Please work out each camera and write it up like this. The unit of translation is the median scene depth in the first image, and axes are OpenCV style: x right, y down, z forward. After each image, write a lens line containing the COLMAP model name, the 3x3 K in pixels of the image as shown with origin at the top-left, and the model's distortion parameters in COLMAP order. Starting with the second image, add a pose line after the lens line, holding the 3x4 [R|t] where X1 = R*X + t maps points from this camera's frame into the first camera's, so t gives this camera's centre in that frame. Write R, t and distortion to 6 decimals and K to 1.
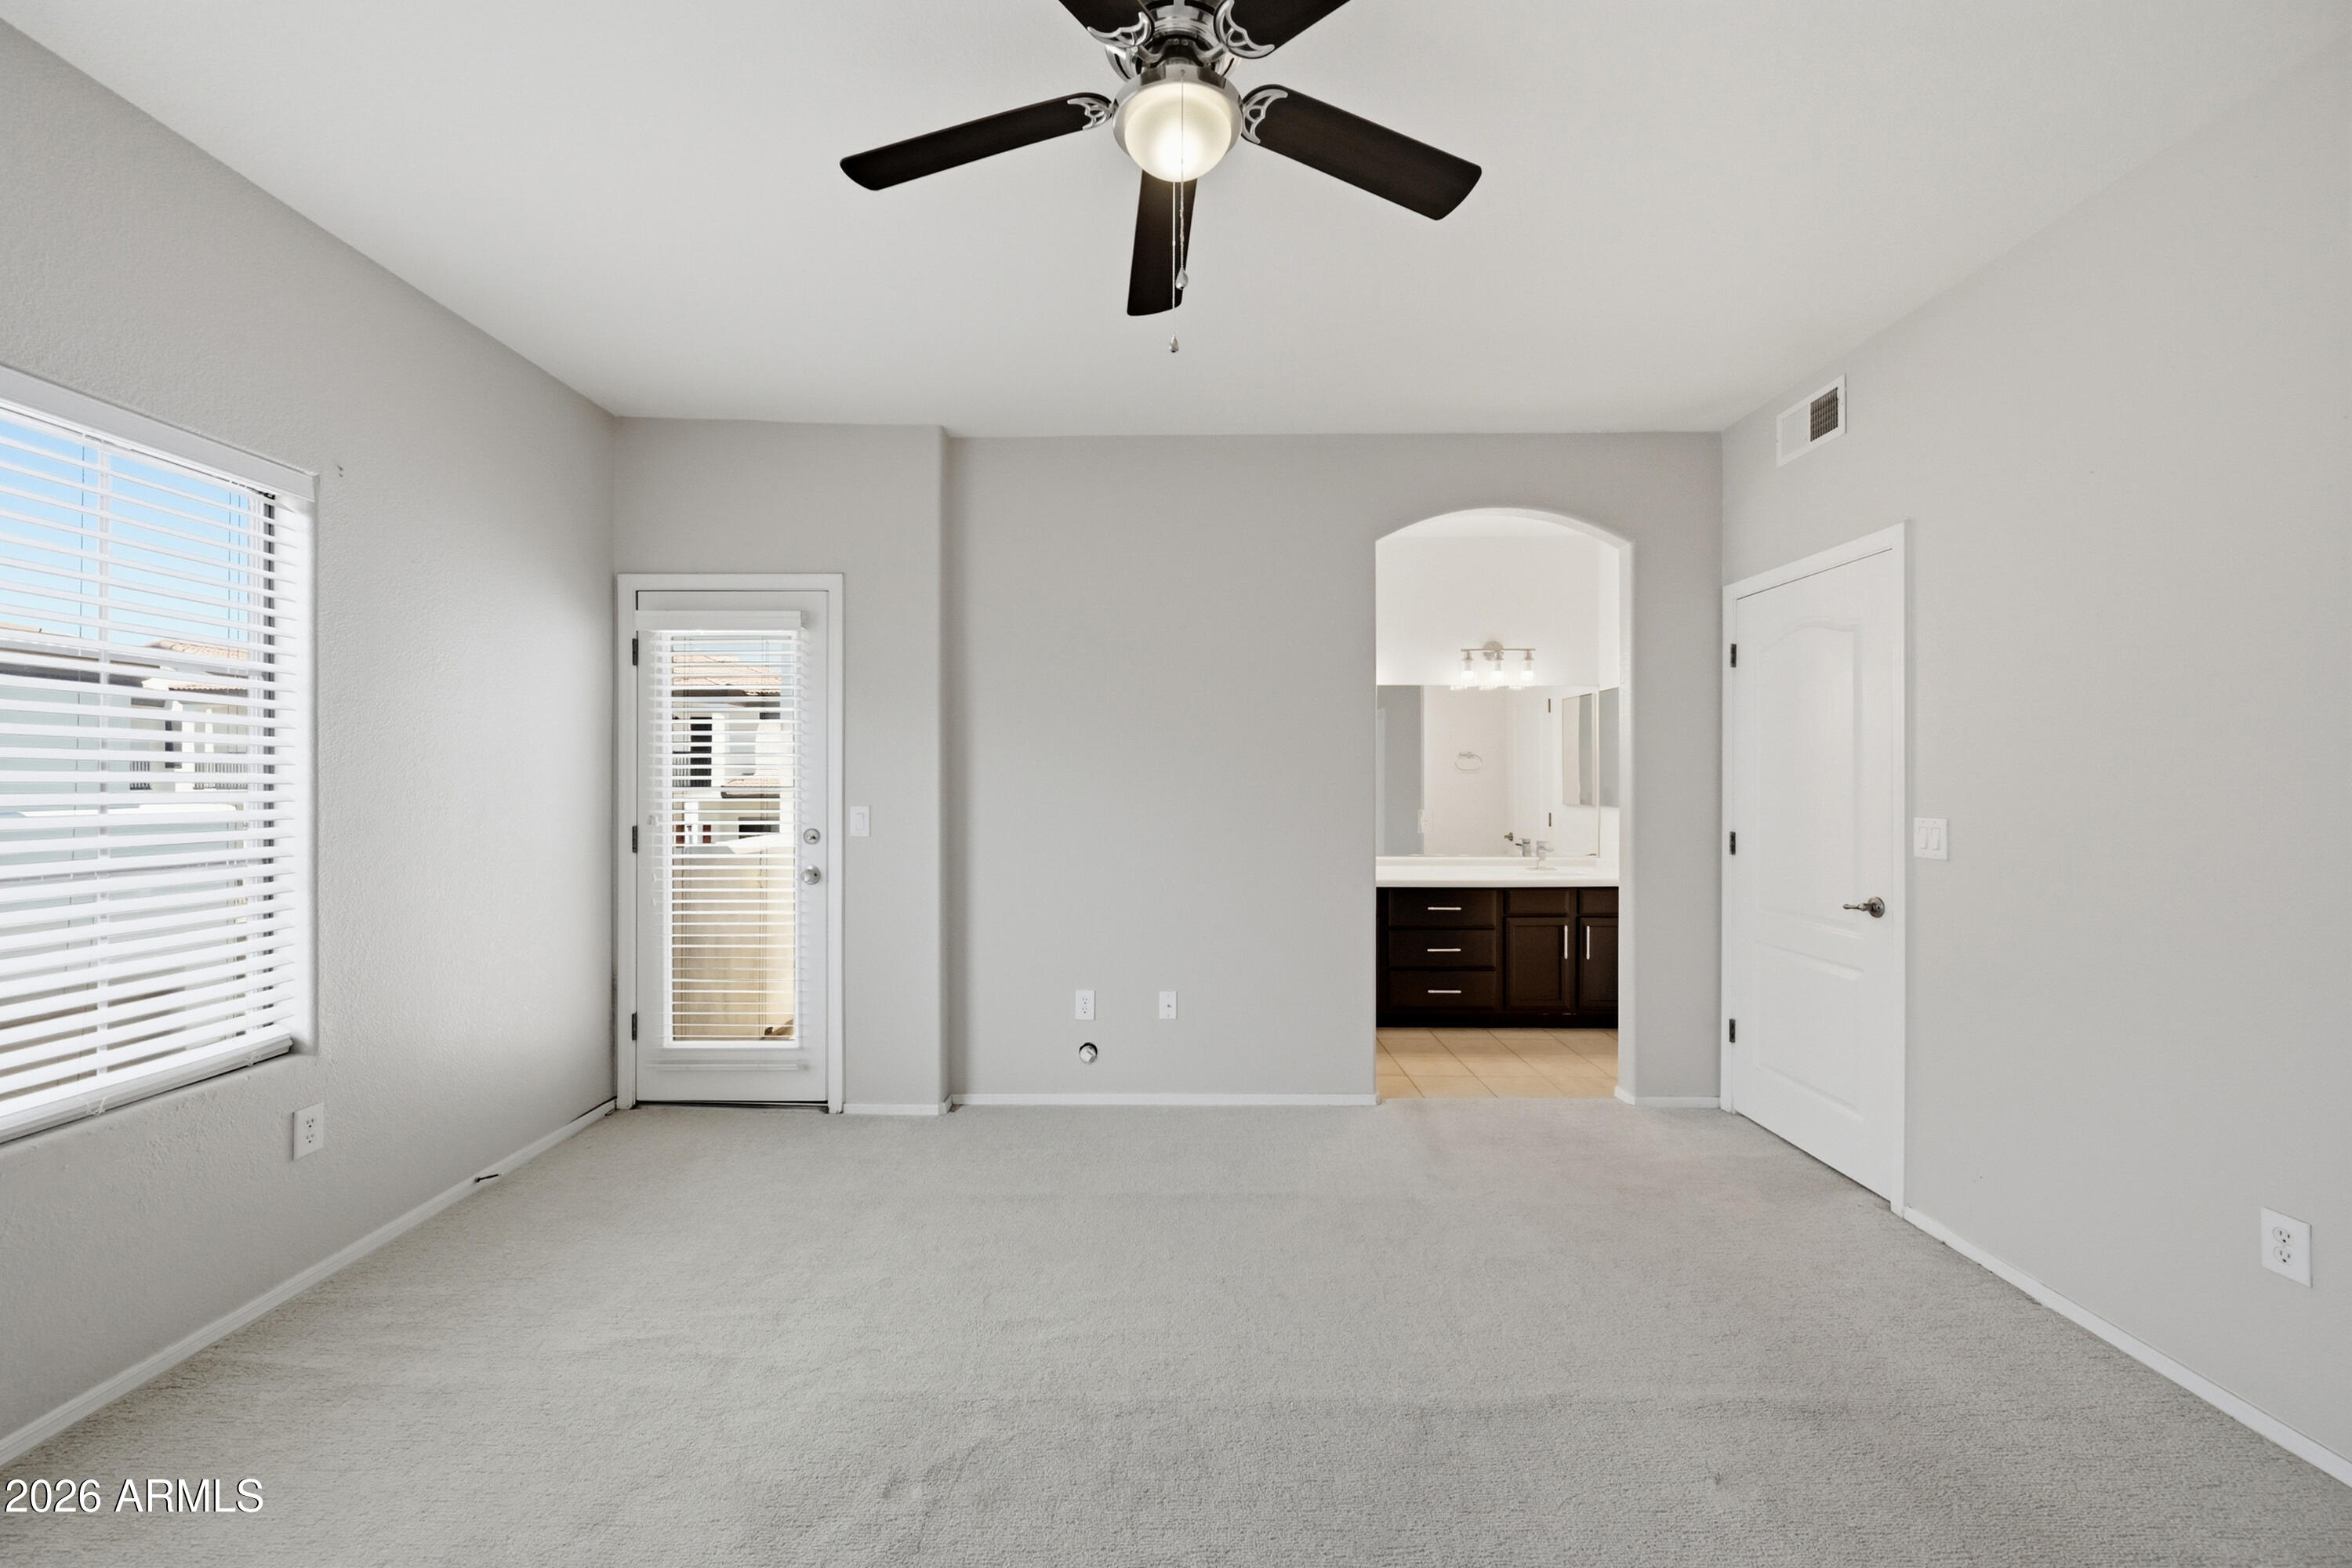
lens RADIAL K [[935.4, 0, 1171.4], [0, 935.4, 784.9], [0, 0, 1]] dist [0.001187, 0.000266]
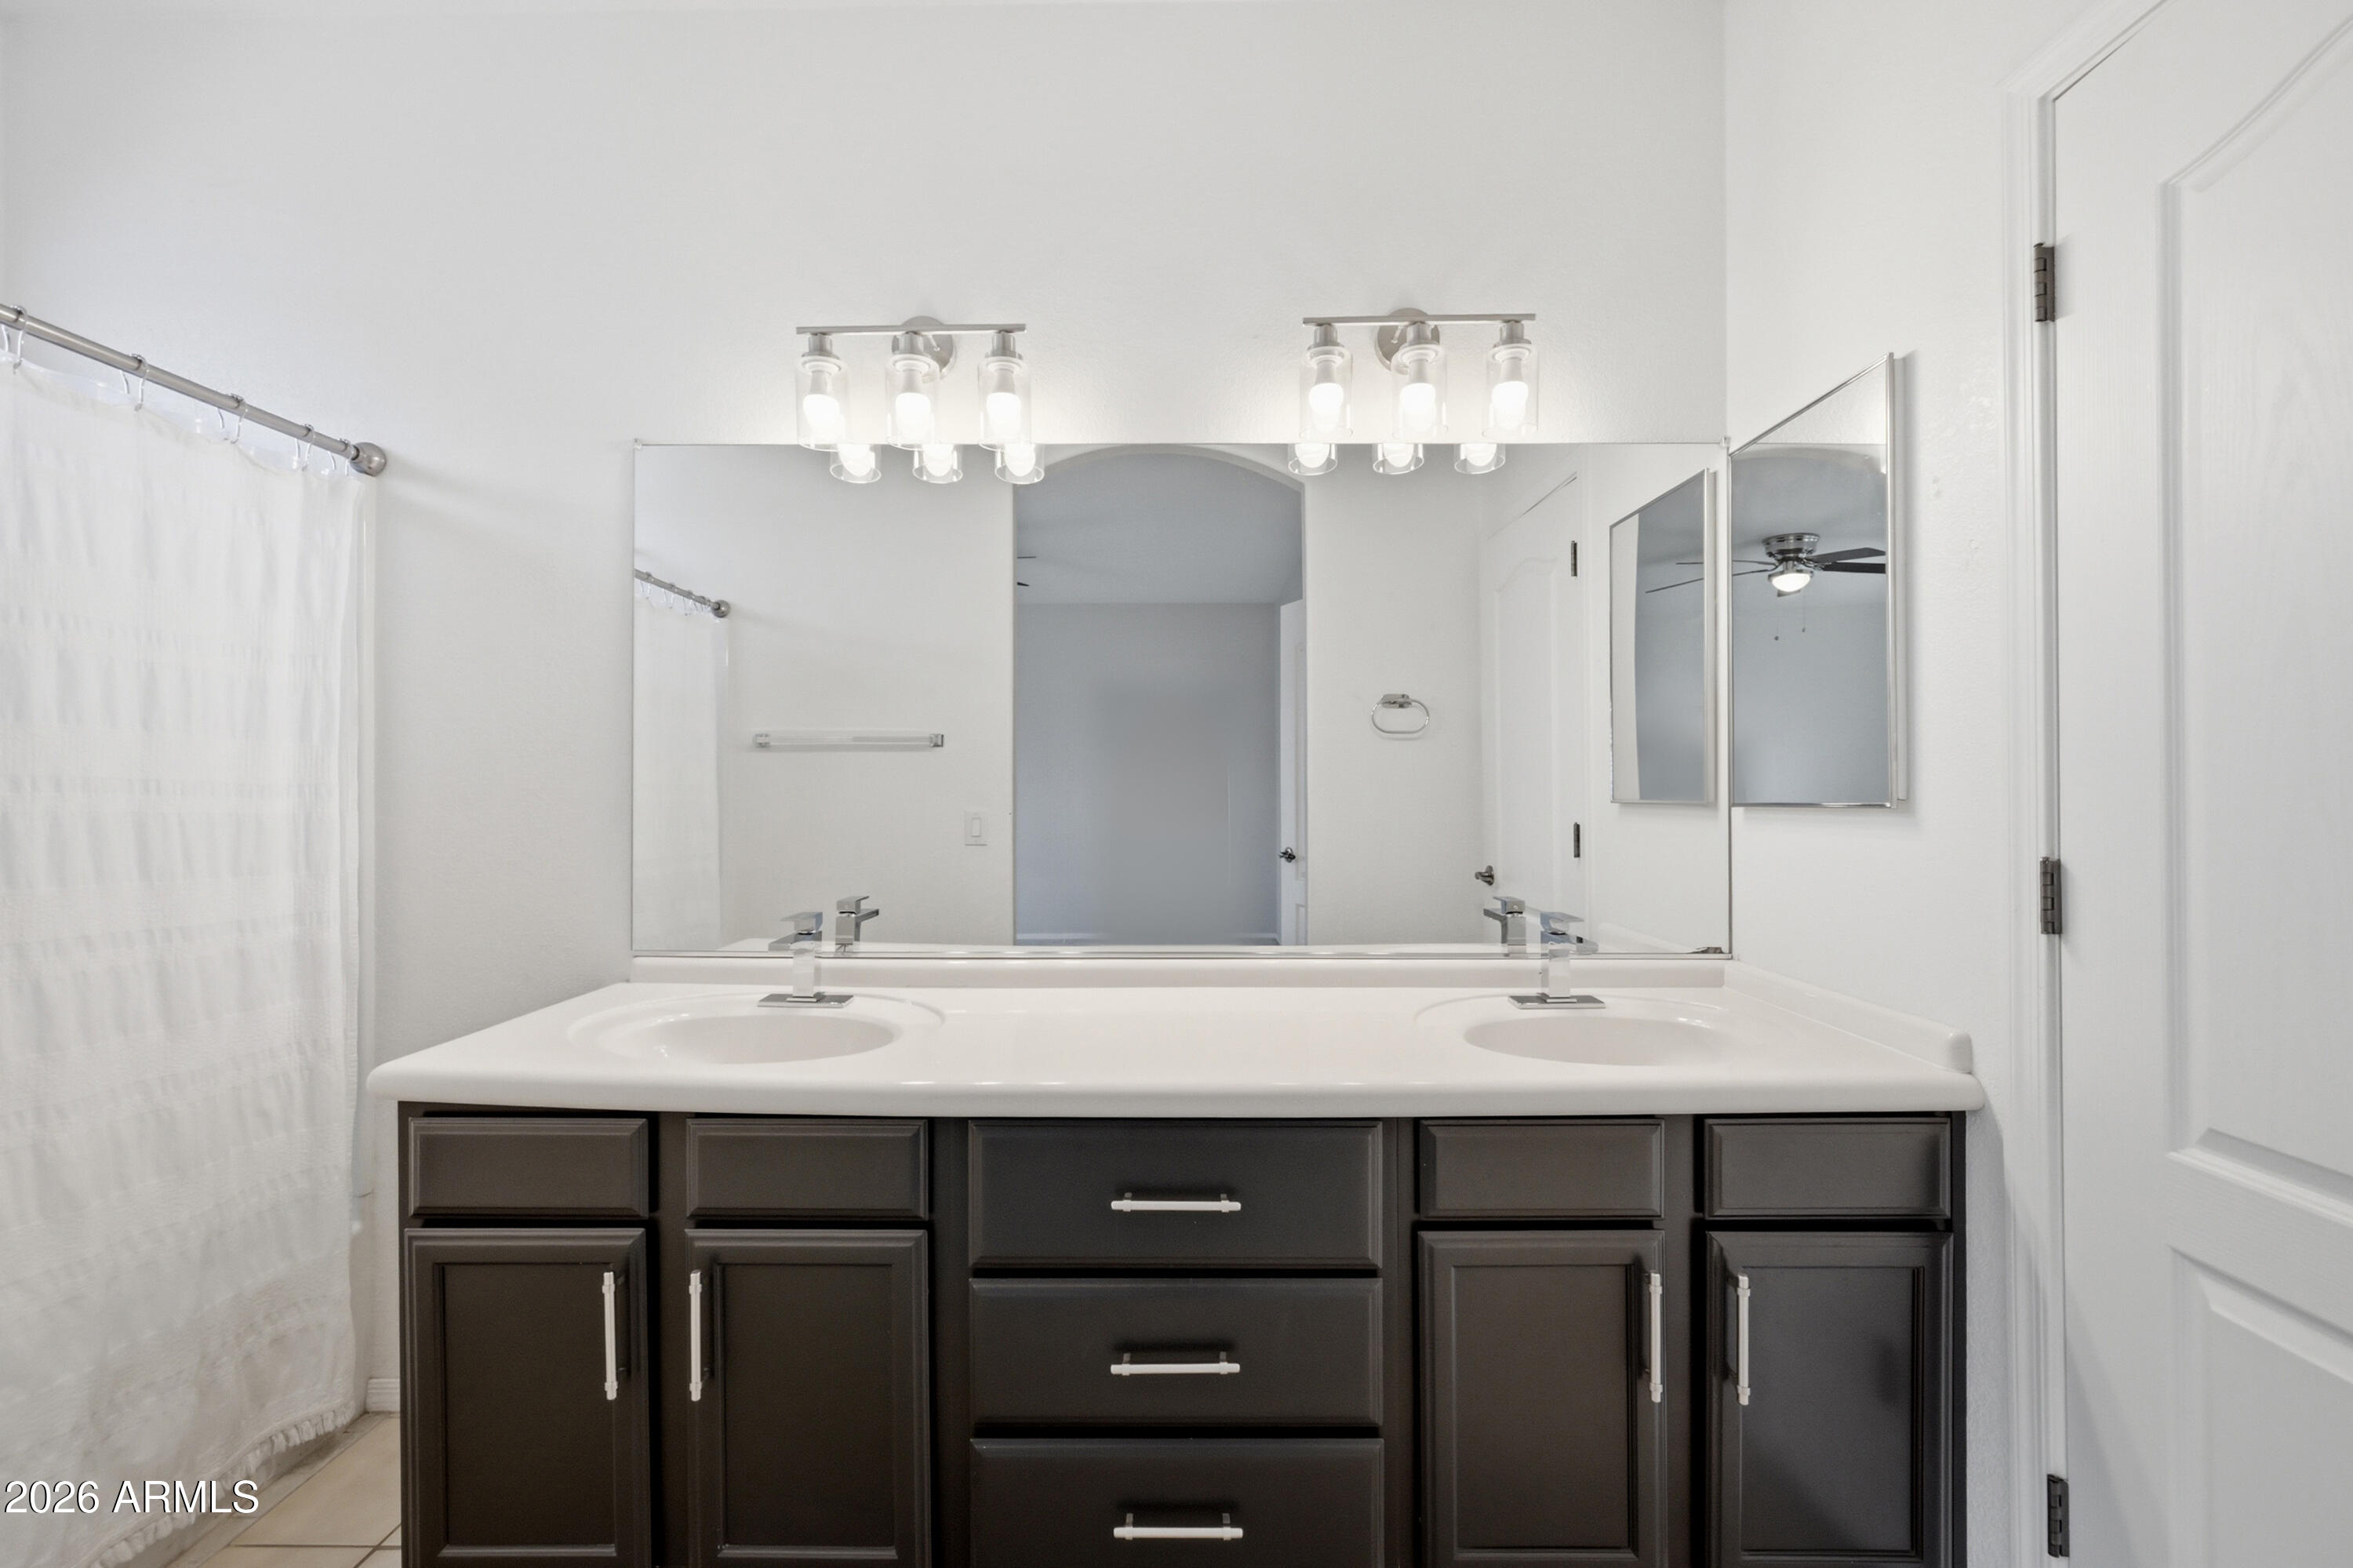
lens RADIAL K [[935.8, 0, 1171.9], [0, 935.8, 784.9], [0, 0, 1]] dist [0.001187, 0.000266]
pose [[0.999939, 0.000523, -0.011023, 0.269022], [-0.000620, 0.999961, -0.008770, 0.019182], [0.011018, 0.008777, 0.999901, 0.681888]]
